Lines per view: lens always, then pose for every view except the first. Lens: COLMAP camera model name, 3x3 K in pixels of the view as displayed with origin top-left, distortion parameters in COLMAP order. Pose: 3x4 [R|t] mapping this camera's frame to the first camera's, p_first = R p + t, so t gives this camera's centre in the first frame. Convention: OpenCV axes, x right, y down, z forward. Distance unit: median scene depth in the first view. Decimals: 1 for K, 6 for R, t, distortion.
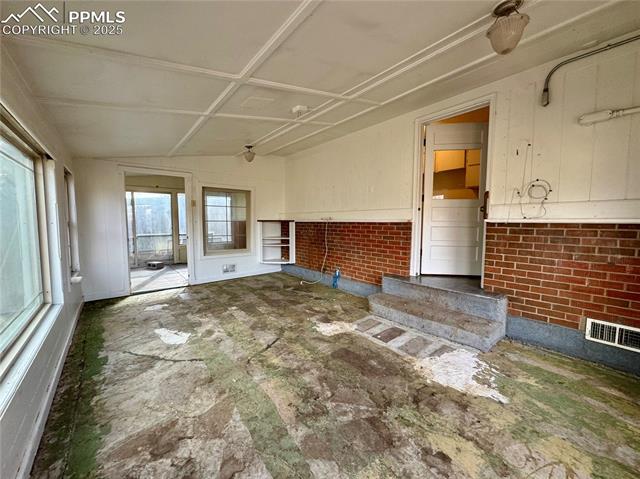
lens RADIAL K [[255.1, 0, 319.6], [0, 255.1, 239.7], [0, 0, 1]] dist [-0.001361, -0.000366]
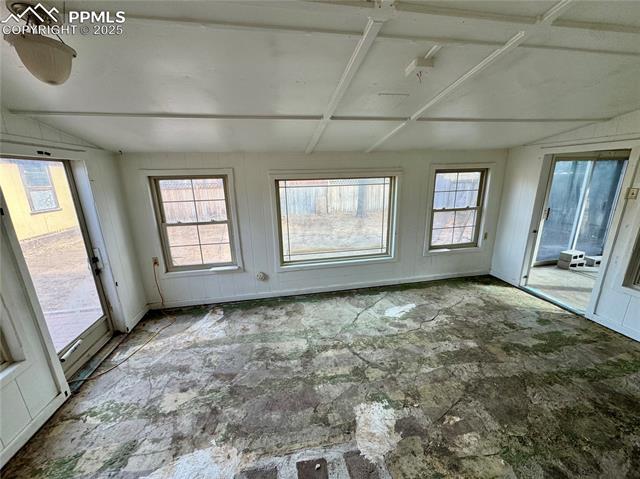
lens RADIAL K [[255.1, 0, 321.0], [0, 255.1, 240.7], [0, 0, 1]] dist [-0.001361, -0.000366]
pose [[-0.488268, 0.234908, -0.840483, 0.625609], [-0.039430, 0.956169, 0.290148, -0.322386], [0.871802, 0.174810, -0.457605, 1.214152]]
